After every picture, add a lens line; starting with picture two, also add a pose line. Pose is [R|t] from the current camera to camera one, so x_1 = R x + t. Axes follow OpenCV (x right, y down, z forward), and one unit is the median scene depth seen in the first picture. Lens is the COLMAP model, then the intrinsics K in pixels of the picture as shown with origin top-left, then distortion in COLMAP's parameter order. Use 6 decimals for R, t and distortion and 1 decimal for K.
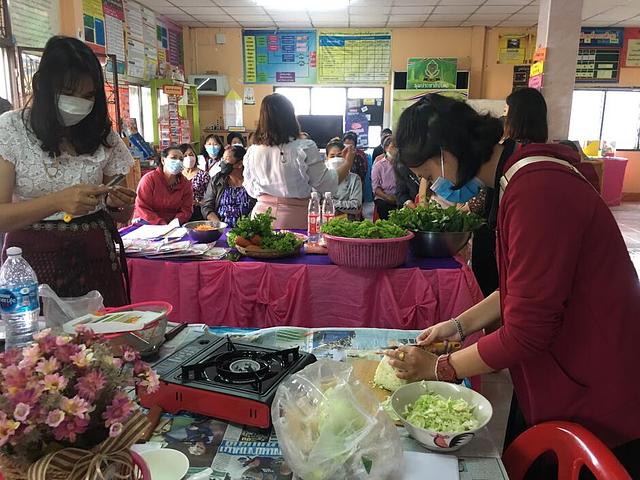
lens RADIAL K [[541.3, 0, 323.7], [0, 541.3, 235.3], [0, 0, 1]] dist [0.074029, -0.102203]
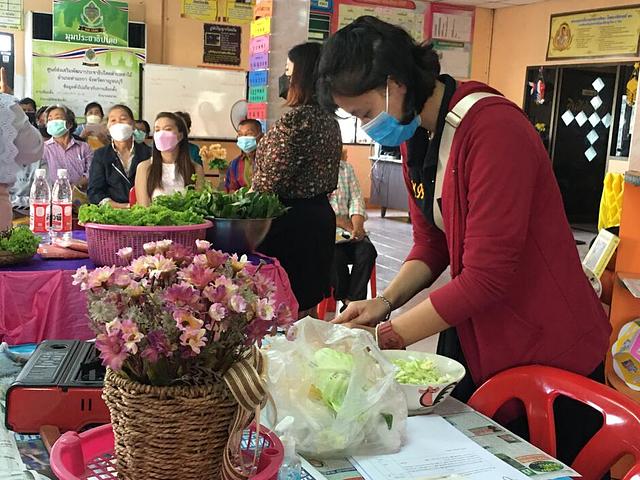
lens RADIAL K [[823.3, 0, 324.0], [0, 823.3, 244.5], [0, 0, 1]] dist [0.046182, 0.000000]
pose [[0.869384, -0.035564, 0.492856, -0.061800], [0.053864, 0.998284, -0.022981, 0.015403], [-0.491193, 0.046527, 0.869808, -0.011091]]
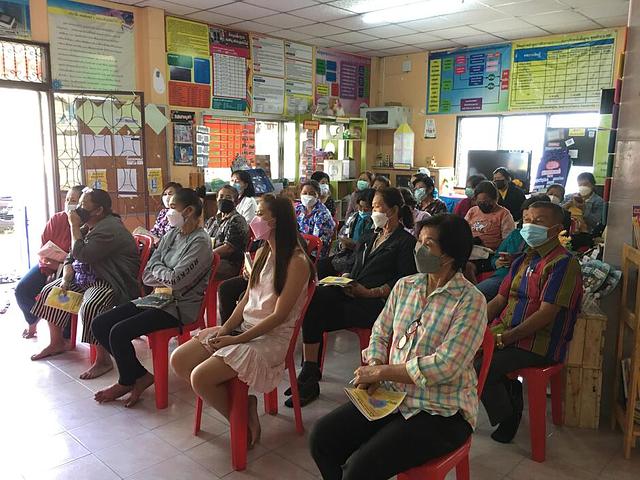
lens RADIAL K [[541.3, 0, 320.0], [0, 541.3, 234.0], [0, 0, 1]] dist [0.074029, -0.102203]
pose [[0.778845, 0.099822, -0.619222, 0.287171], [-0.137138, 0.990469, -0.012821, -0.059546], [0.612040, 0.094905, 0.785111, 0.249063]]
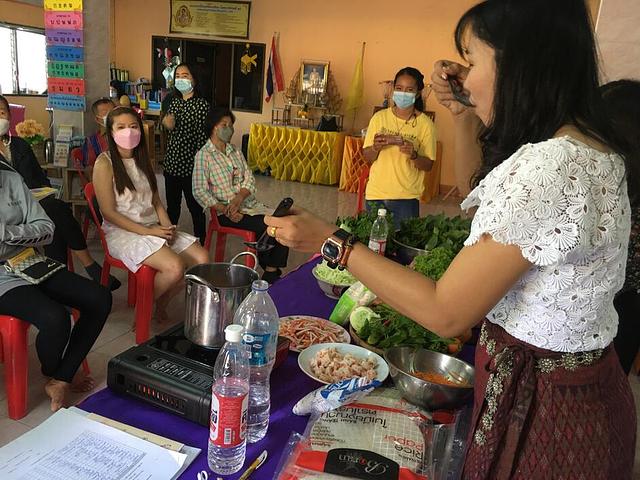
lens RADIAL K [[541.3, 0, 320.1], [0, 541.3, 241.2], [0, 0, 1]] dist [0.074029, -0.102203]
pose [[0.301550, -0.239420, 0.922901, -0.176872], [0.112424, 0.970135, 0.214940, -0.060140], [-0.946799, 0.038941, 0.319460, 0.248293]]
